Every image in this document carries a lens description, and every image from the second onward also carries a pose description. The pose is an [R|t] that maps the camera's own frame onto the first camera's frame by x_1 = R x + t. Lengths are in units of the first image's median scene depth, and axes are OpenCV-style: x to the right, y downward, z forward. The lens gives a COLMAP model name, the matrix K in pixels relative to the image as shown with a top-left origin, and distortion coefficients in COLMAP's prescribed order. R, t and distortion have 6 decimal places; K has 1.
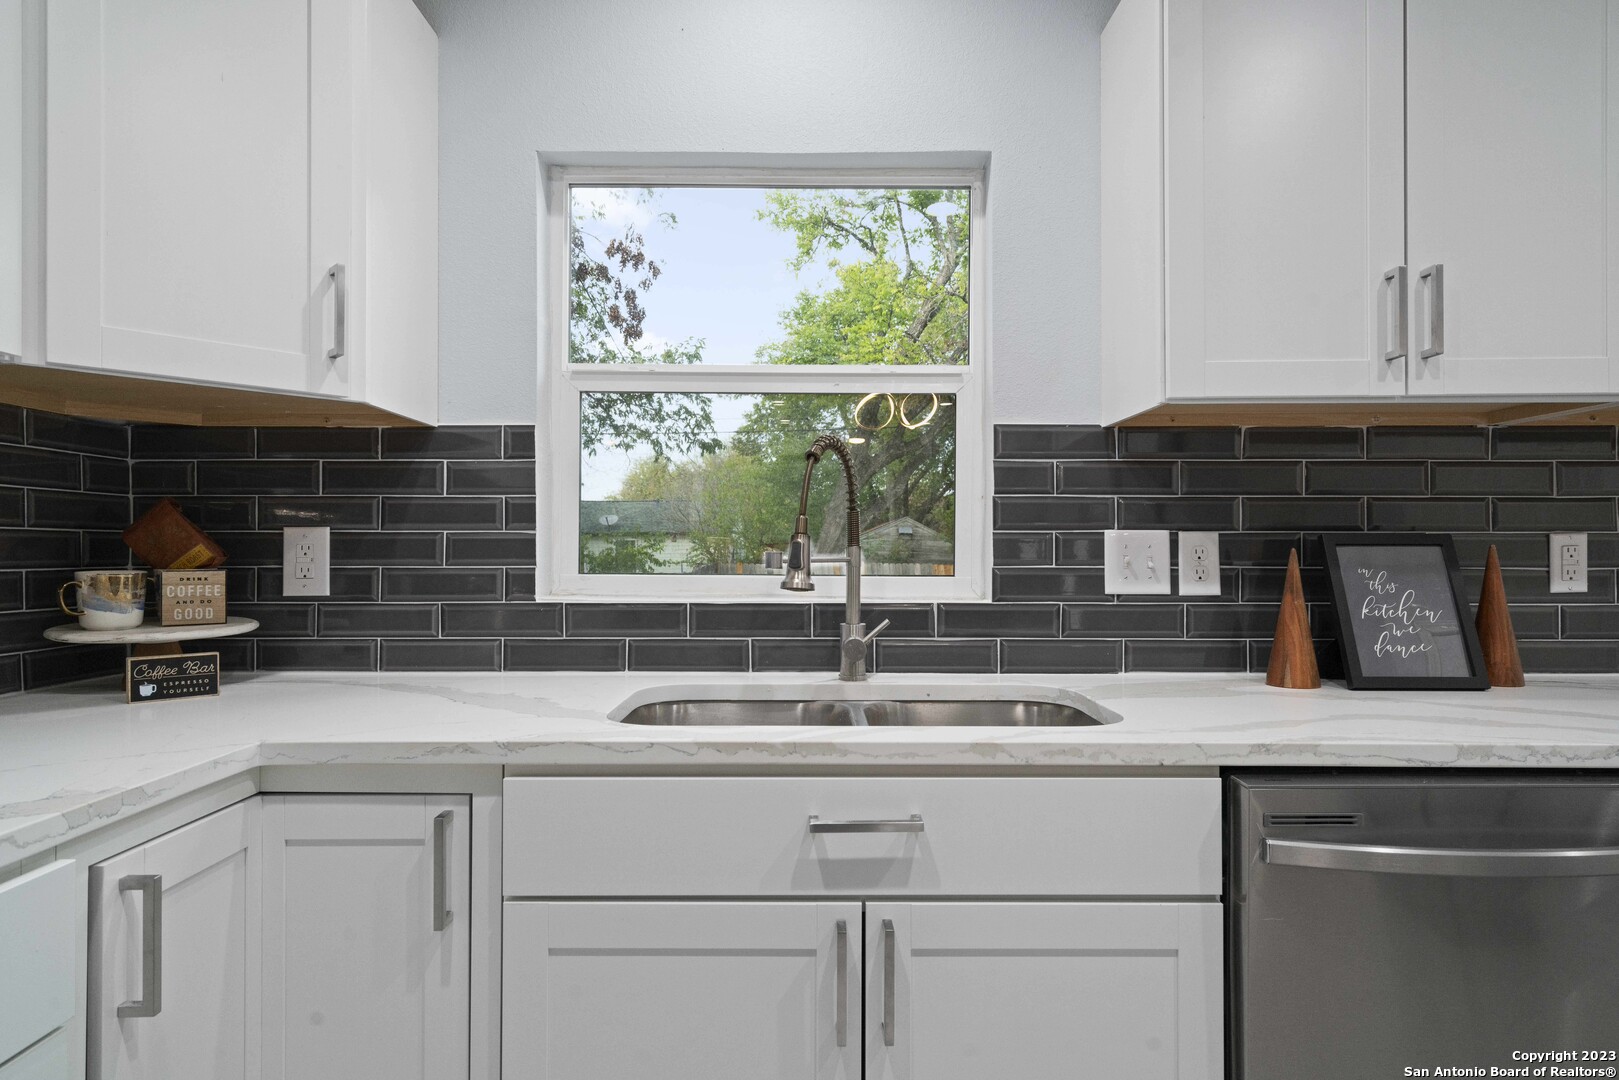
lens RADIAL K [[921.2, 0, 805.8], [0, 921.2, 545.6], [0, 0, 1]] dist [0.004897, 0.000429]
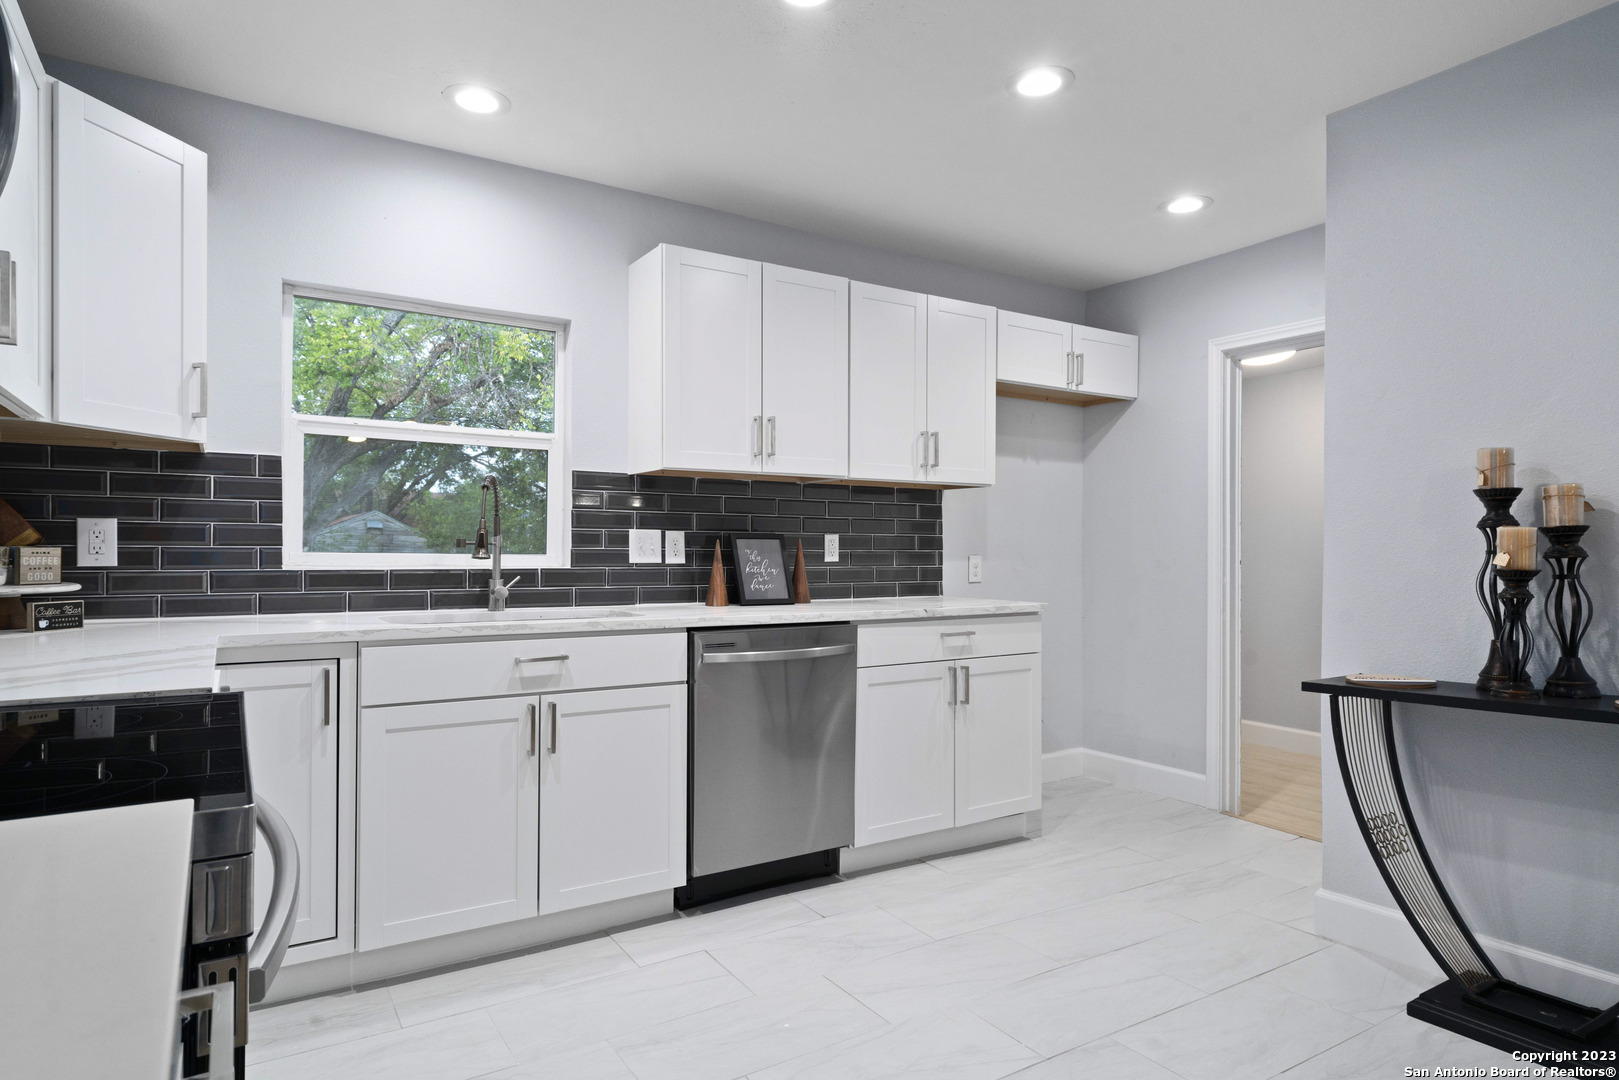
lens RADIAL K [[921.2, 0, 805.8], [0, 921.2, 545.6], [0, 0, 1]] dist [0.004897, 0.000429]
pose [[0.845028, 0.006695, 0.534681, -0.399069], [-0.008452, 0.999964, 0.000838, 0.012570], [-0.534656, -0.005227, 0.845054, -0.830917]]
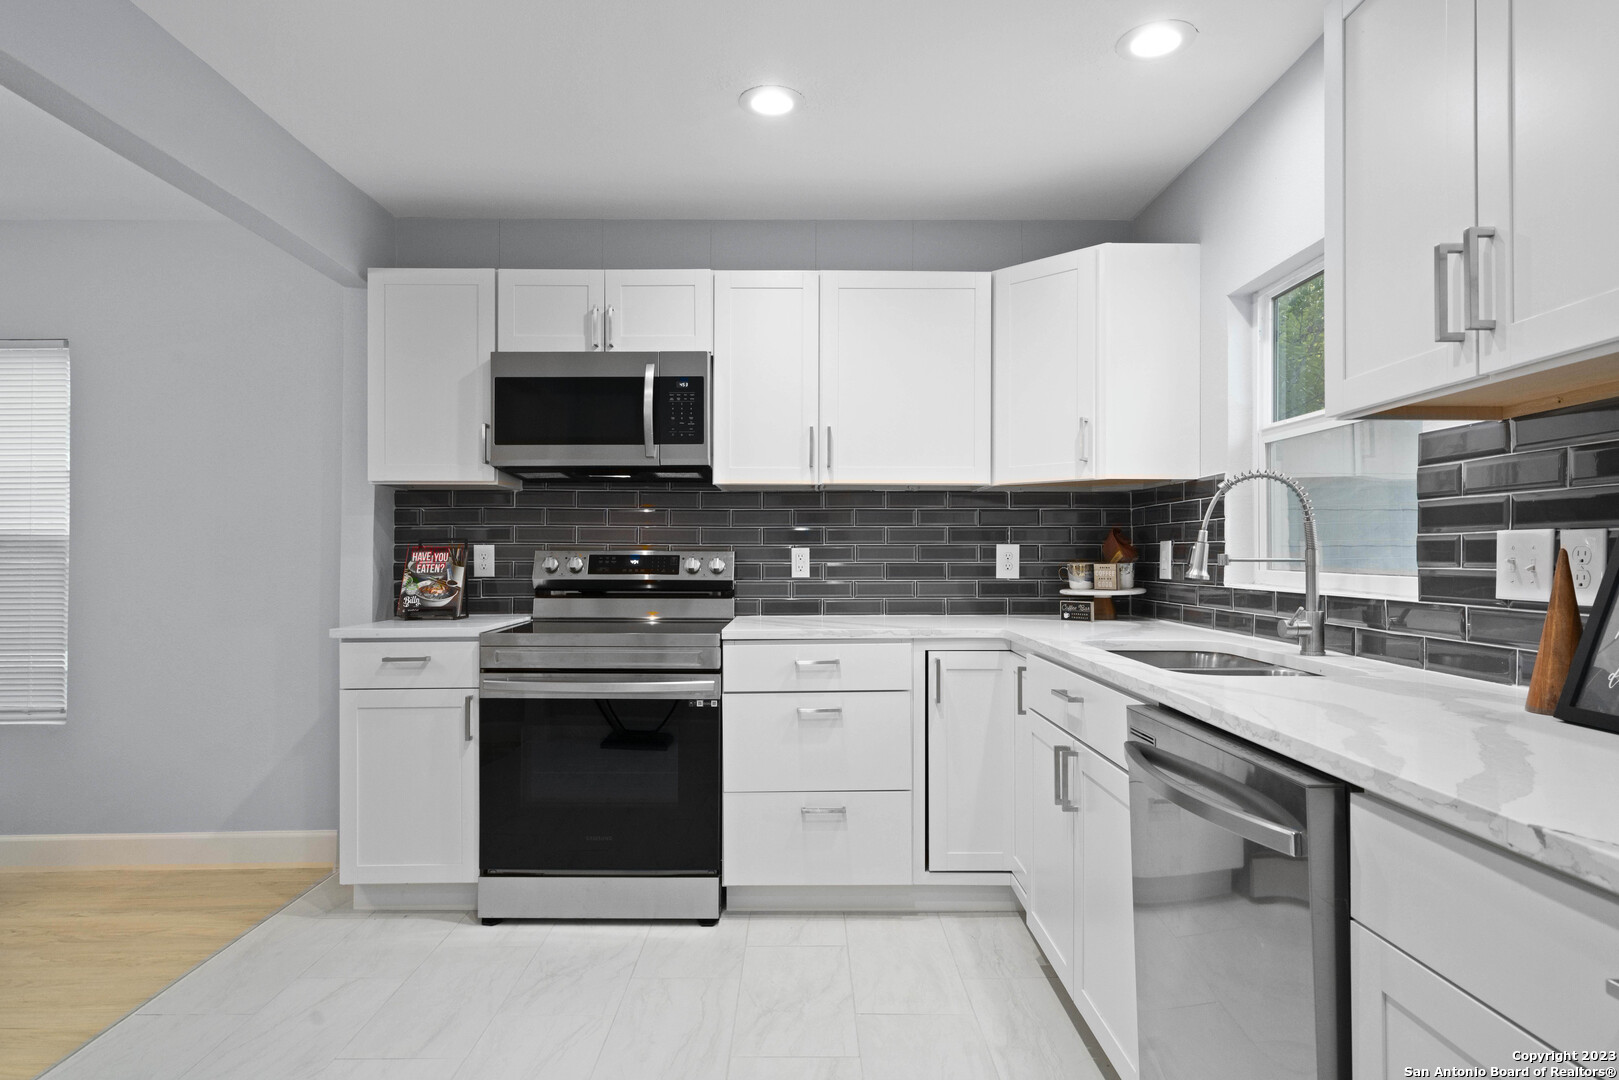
lens RADIAL K [[921.2, 0, 805.8], [0, 921.2, 545.6], [0, 0, 1]] dist [0.004897, 0.000429]
pose [[0.004151, -0.010110, -0.999940, 1.320100], [0.008213, 0.999916, -0.010076, 0.002427], [0.999958, -0.008171, 0.004234, 0.304131]]
